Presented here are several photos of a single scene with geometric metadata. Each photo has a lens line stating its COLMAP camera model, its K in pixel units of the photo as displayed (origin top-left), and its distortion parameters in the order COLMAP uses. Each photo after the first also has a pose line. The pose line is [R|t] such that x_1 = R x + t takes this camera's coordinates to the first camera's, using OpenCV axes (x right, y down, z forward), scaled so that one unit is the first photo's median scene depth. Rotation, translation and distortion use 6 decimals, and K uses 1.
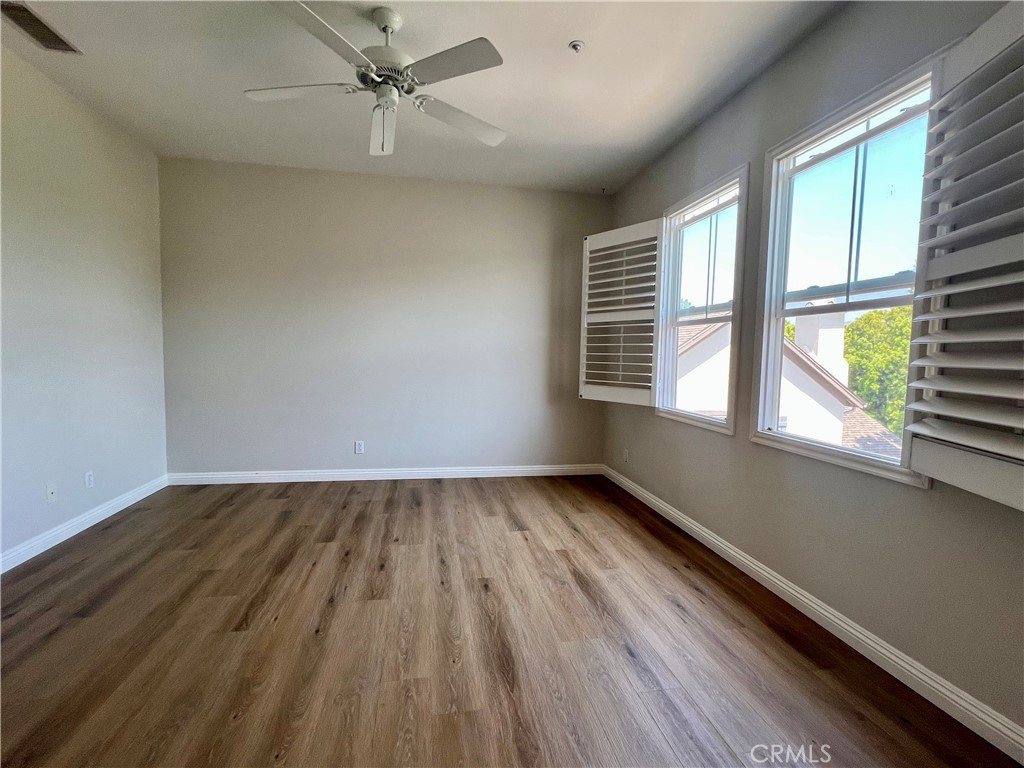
lens RADIAL K [[470.5, 0, 510.2], [0, 470.5, 390.1], [0, 0, 1]] dist [-0.003354, 0.001575]
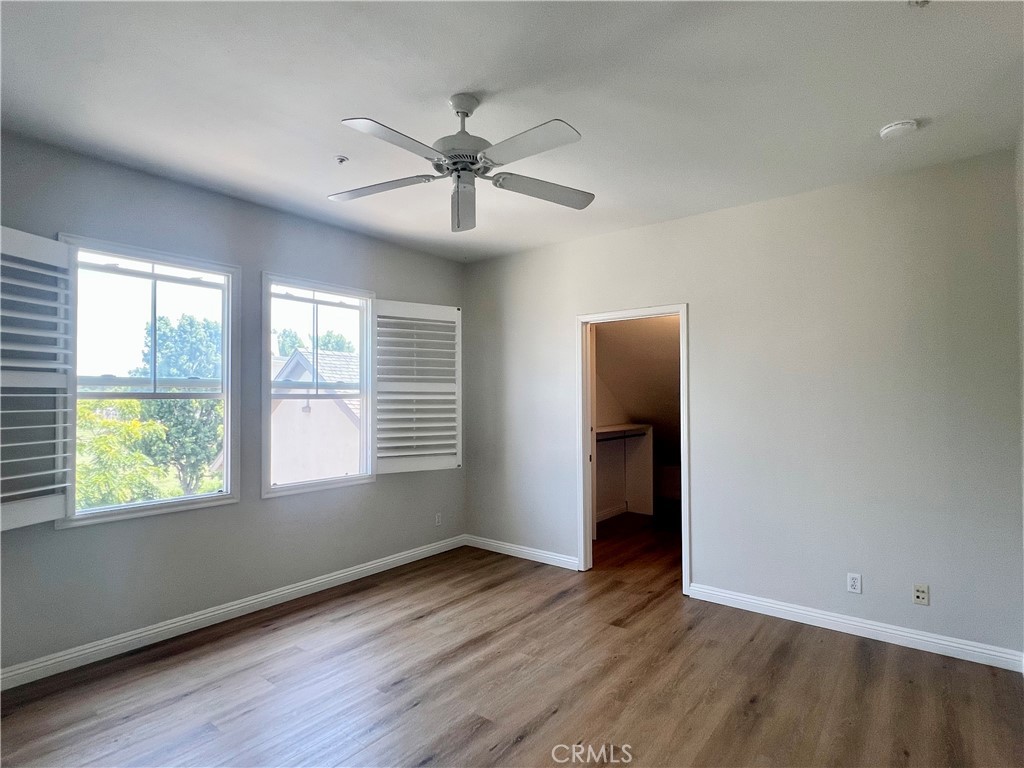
lens RADIAL K [[536.7, 0, 513.8], [0, 536.7, 385.7], [0, 0, 1]] dist [0.004600, 0.000211]
pose [[-0.662596, -0.005674, 0.748956, -0.941189], [0.047056, 0.997680, 0.049188, -0.217258], [-0.747498, 0.067835, -0.660792, 1.365404]]
